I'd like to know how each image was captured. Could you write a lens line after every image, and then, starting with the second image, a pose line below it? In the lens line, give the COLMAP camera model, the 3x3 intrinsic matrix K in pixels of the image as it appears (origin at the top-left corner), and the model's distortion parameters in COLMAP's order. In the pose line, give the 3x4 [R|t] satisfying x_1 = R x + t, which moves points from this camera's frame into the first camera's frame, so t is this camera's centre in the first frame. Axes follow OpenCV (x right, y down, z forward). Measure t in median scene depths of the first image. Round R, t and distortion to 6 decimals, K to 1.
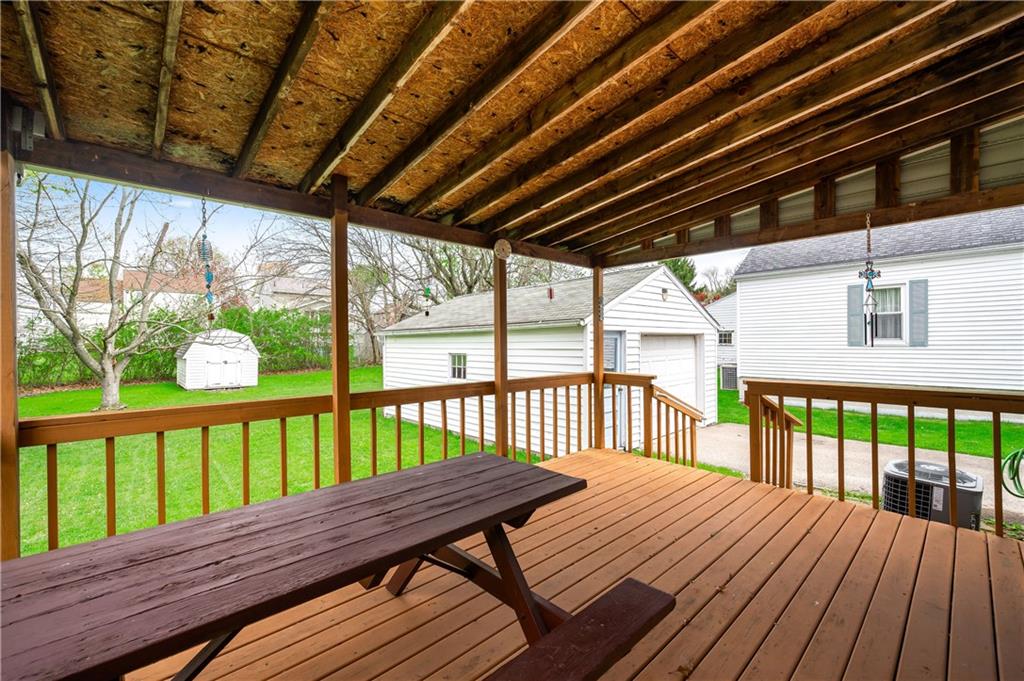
lens RADIAL K [[428.1, 0, 508.9], [0, 428.1, 344.0], [0, 0, 1]] dist [0.001863, 0.000672]
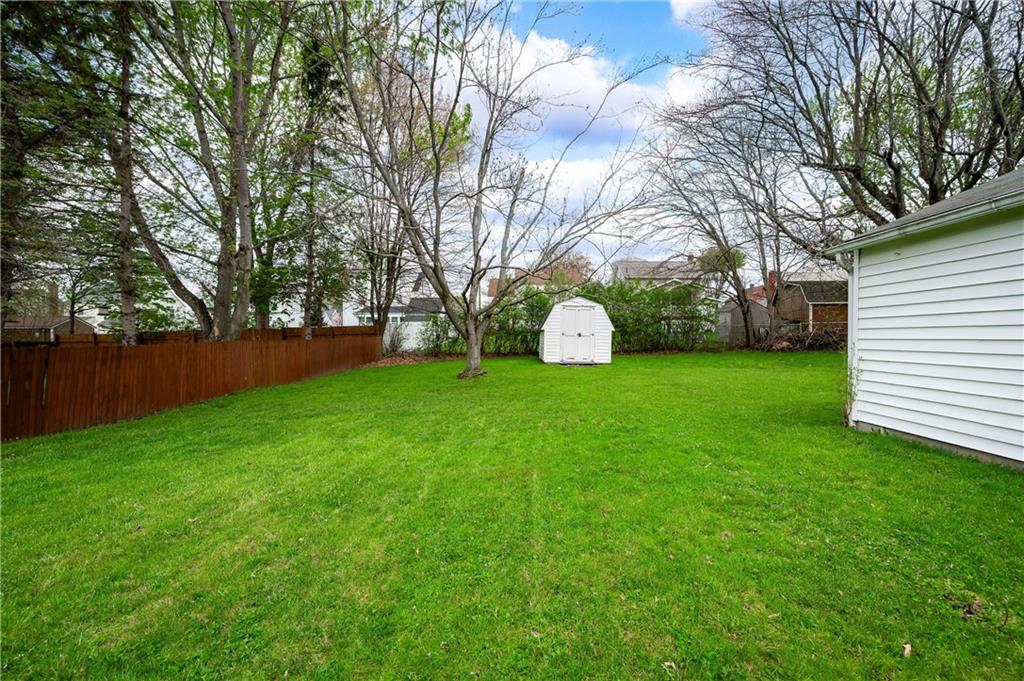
lens RADIAL K [[409.5, 0, 512.0], [0, 409.5, 340.5], [0, 0, 1]] dist [0.000412, 0.000020]
pose [[0.717798, 0.013969, -0.696112, -0.163972], [-0.012505, 0.999896, 0.007171, 0.049915], [0.696139, 0.003557, 0.717898, 0.283587]]
